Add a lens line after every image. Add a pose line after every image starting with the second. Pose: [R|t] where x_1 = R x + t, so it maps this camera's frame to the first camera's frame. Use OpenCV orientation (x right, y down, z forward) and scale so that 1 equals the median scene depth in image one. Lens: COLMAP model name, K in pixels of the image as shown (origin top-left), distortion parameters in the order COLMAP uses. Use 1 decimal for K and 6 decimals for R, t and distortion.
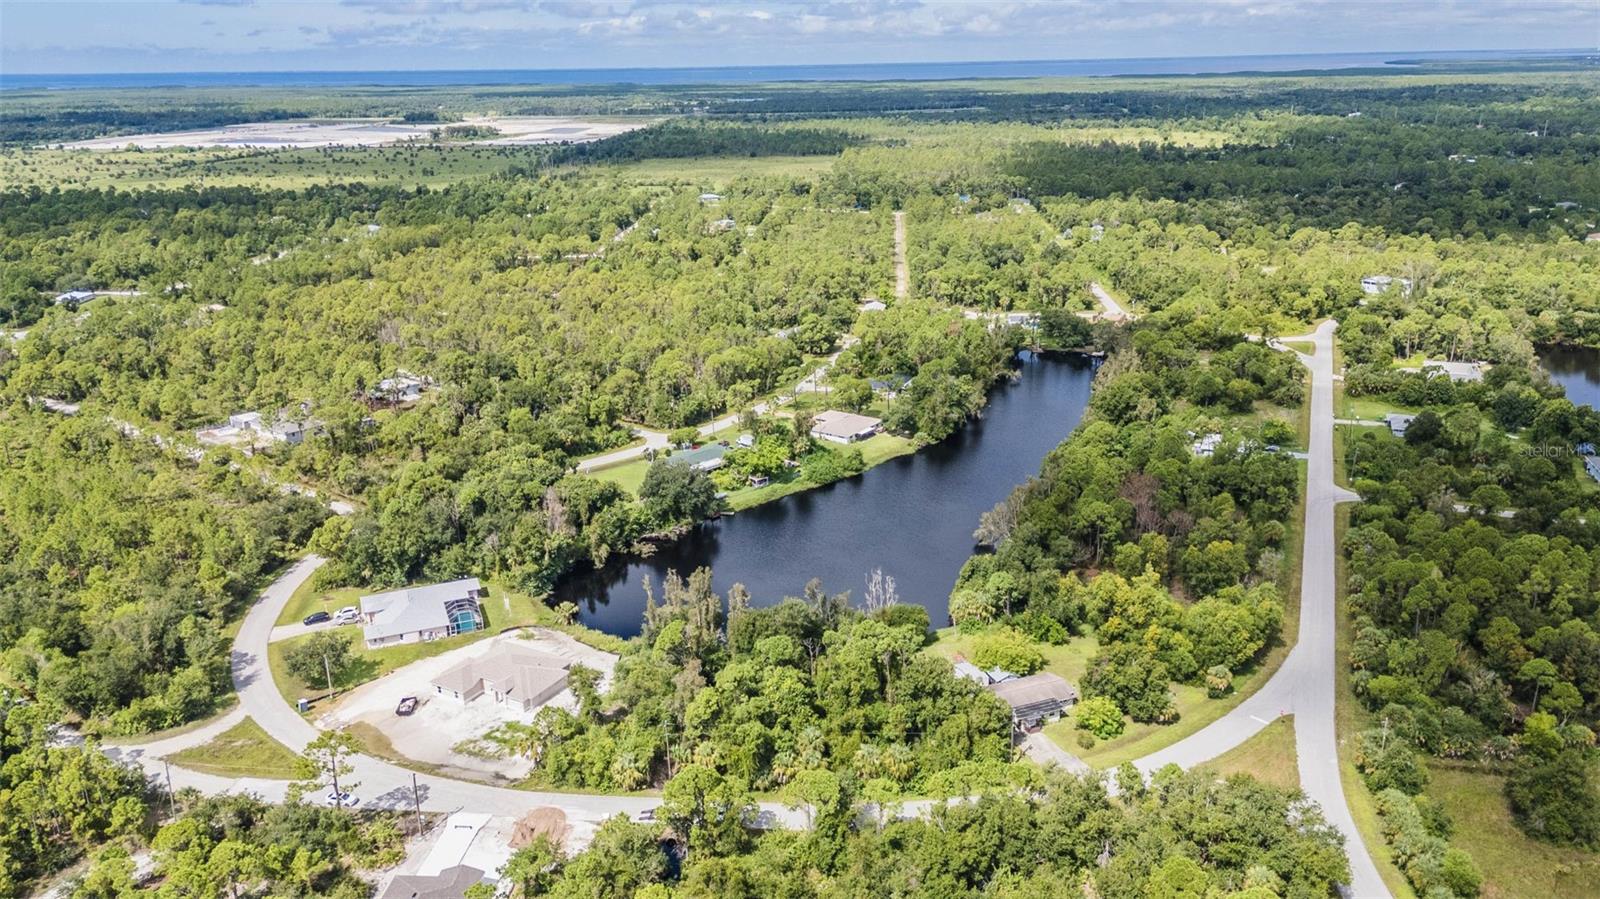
lens RADIAL K [[1167.8, 0, 788.4], [0, 1167.8, 448.9], [0, 0, 1]] dist [0.071131, -0.062955]
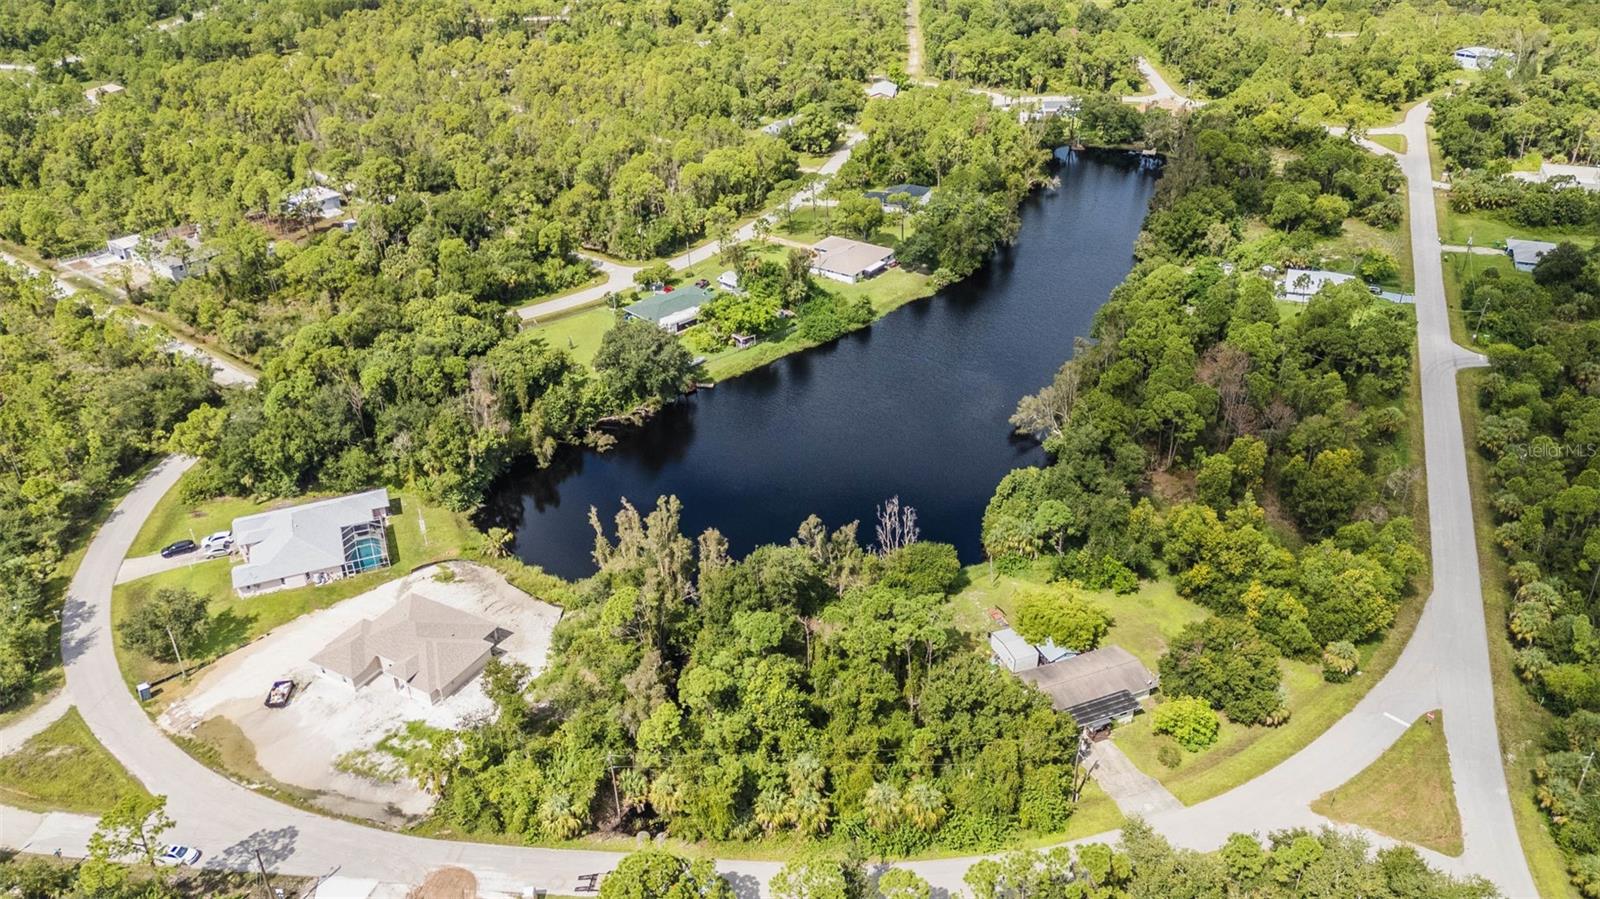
lens RADIAL K [[1167.8, 0, 791.6], [0, 1167.8, 454.5], [0, 0, 1]] dist [0.071131, -0.062955]
pose [[0.999988, -0.003164, 0.003814, 0.005415], [0.002321, 0.979070, 0.203510, -0.072948], [-0.004378, -0.203499, 0.979065, 0.224057]]
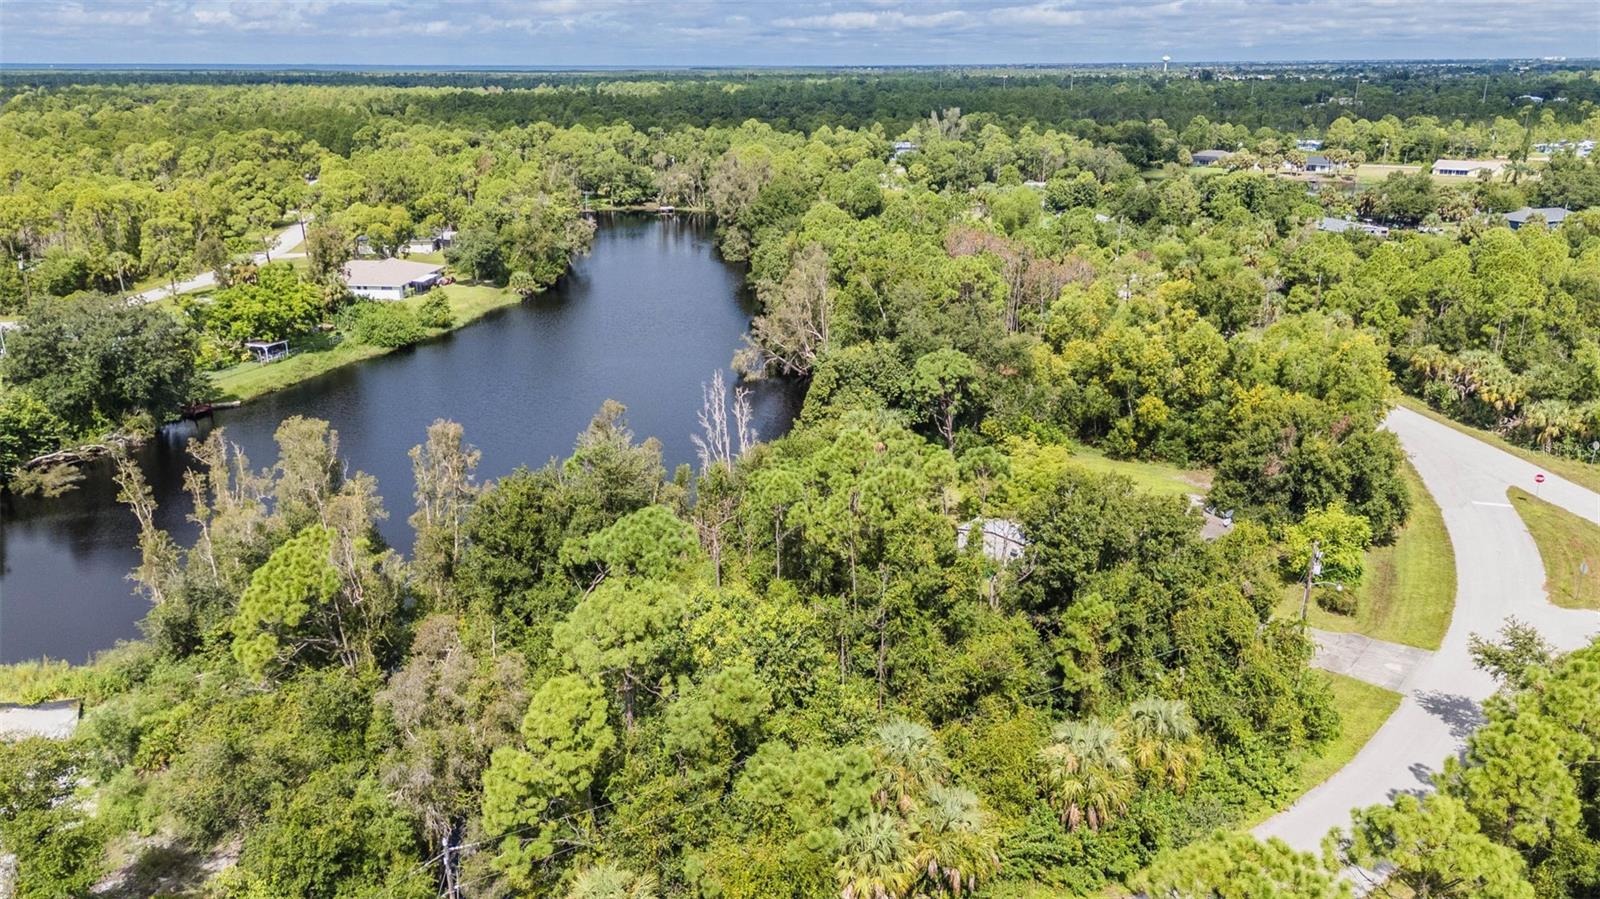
lens RADIAL K [[1167.8, 0, 801.9], [0, 1167.8, 455.0], [0, 0, 1]] dist [0.071131, -0.062955]
pose [[0.856090, -0.146189, 0.495720, -0.109163], [0.147066, 0.988415, 0.037510, 0.108314], [-0.495461, 0.040792, 0.867672, 0.528163]]
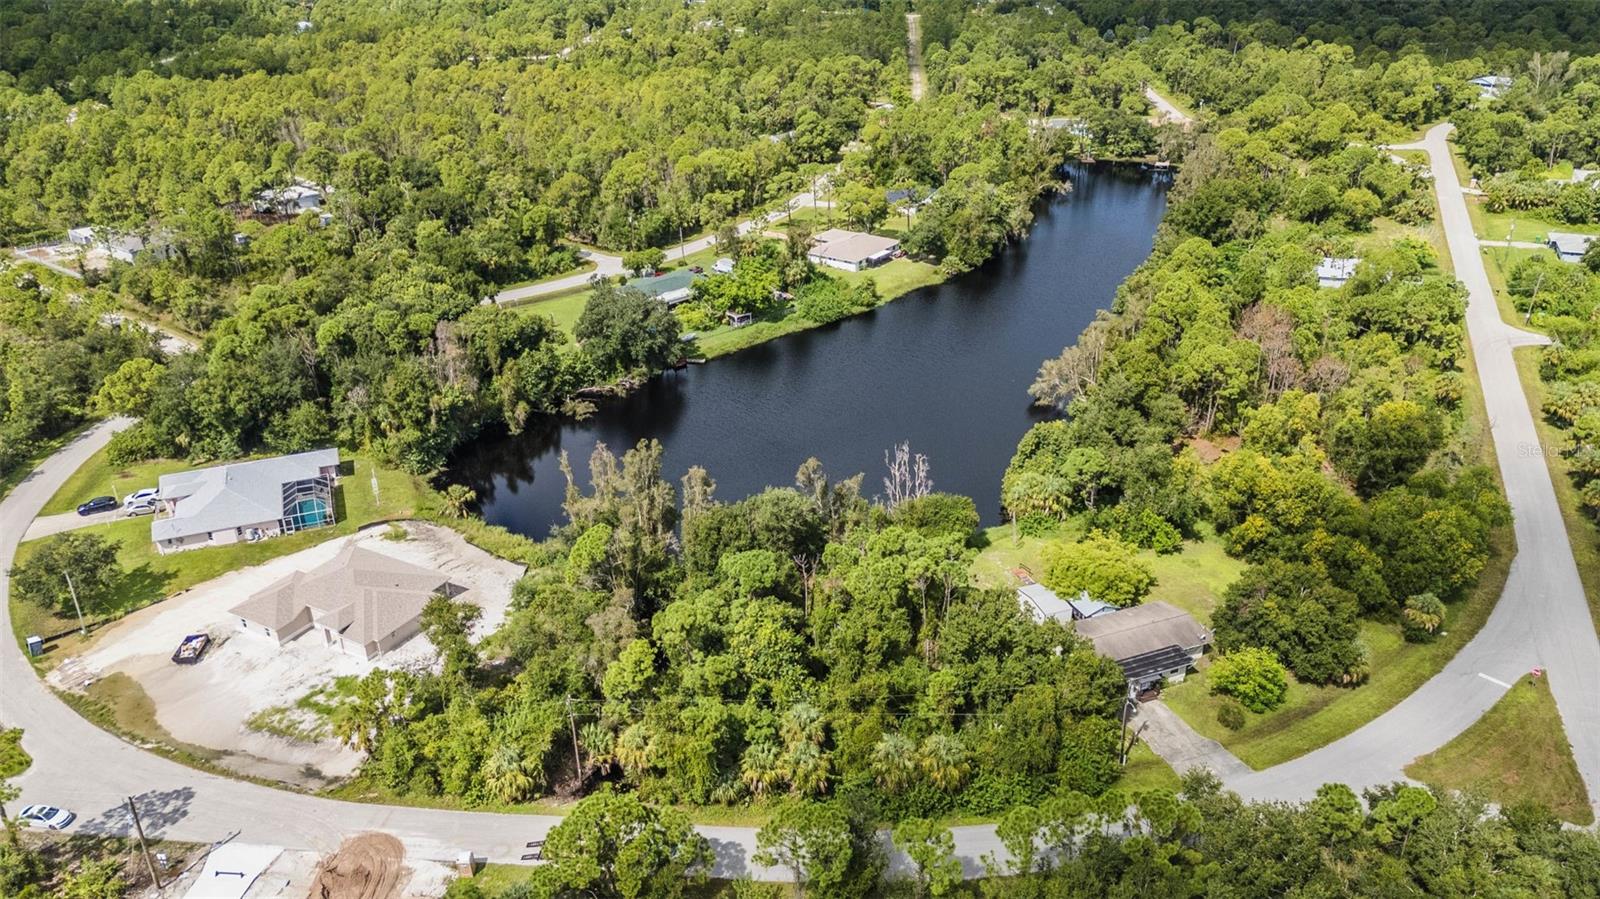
lens RADIAL K [[1167.8, 0, 793.2], [0, 1167.8, 455.1], [0, 0, 1]] dist [0.071131, -0.062955]
pose [[0.999973, 0.004415, 0.005955, 0.006799], [-0.005185, 0.990664, 0.136225, 0.015161], [-0.005298, -0.136252, 0.990660, 0.287897]]
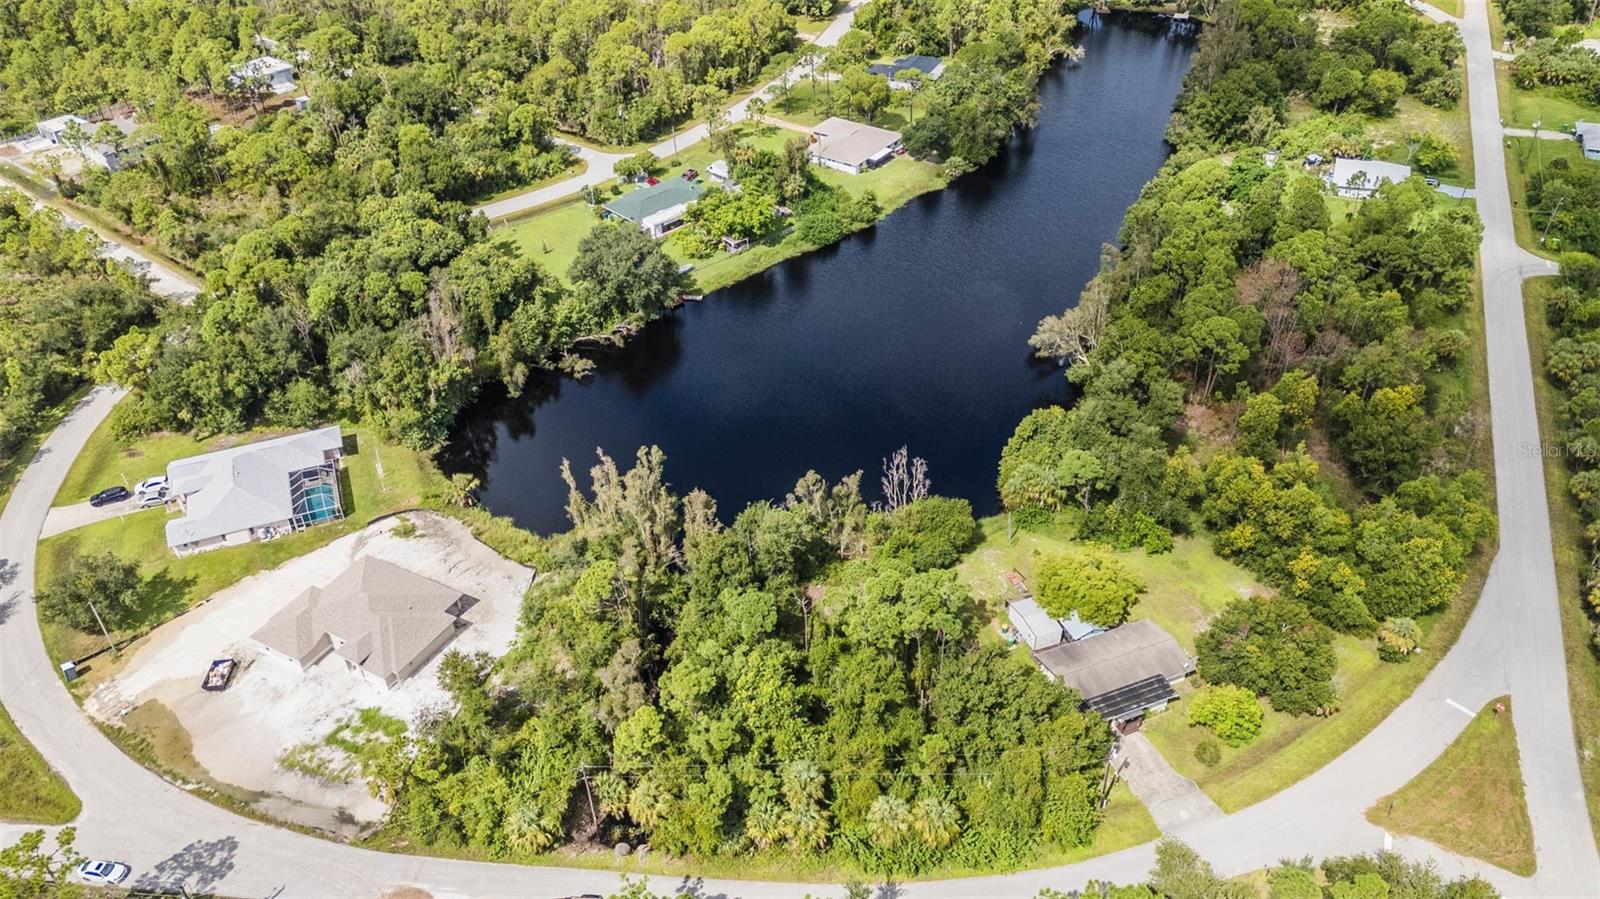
lens RADIAL K [[1167.8, 0, 793.0], [0, 1167.8, 456.5], [0, 0, 1]] dist [0.071131, -0.062955]
pose [[0.999975, -0.004889, 0.005161, 0.007632], [0.002969, 0.946860, 0.321632, -0.101250], [-0.006459, -0.321609, 0.946851, 0.308894]]
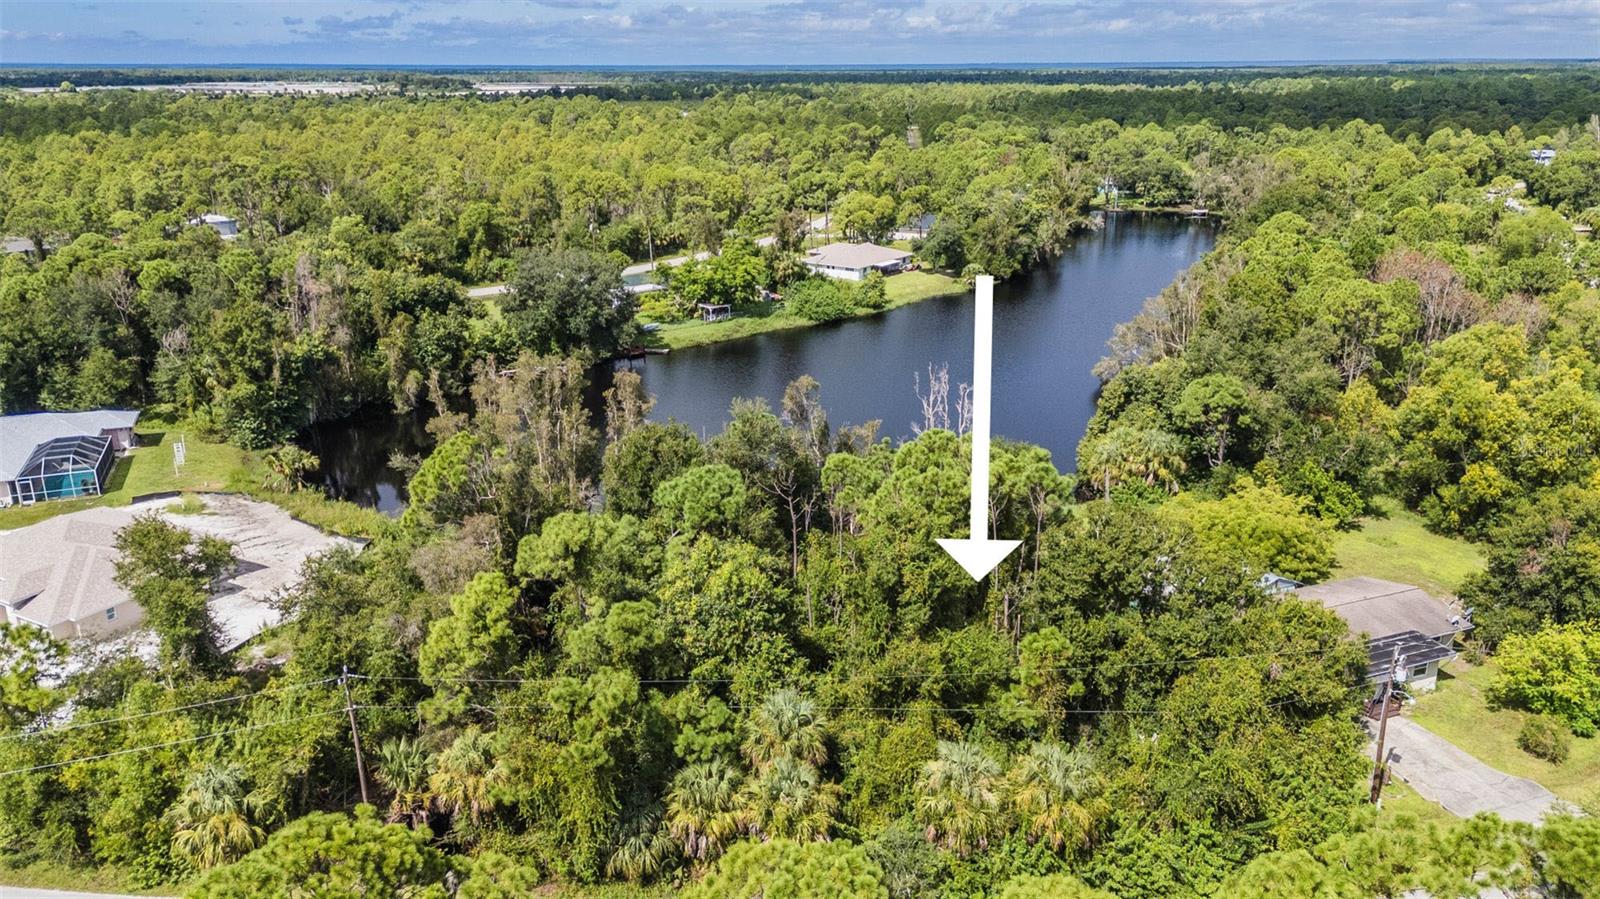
lens RADIAL K [[1167.8, 0, 796.4], [0, 1167.8, 462.7], [0, 0, 1]] dist [0.071131, -0.062955]
pose [[0.999823, 0.013129, 0.013479, 0.011854], [-0.013274, 0.999854, 0.010768, 0.121337], [-0.013336, -0.010945, 0.999851, 0.478831]]
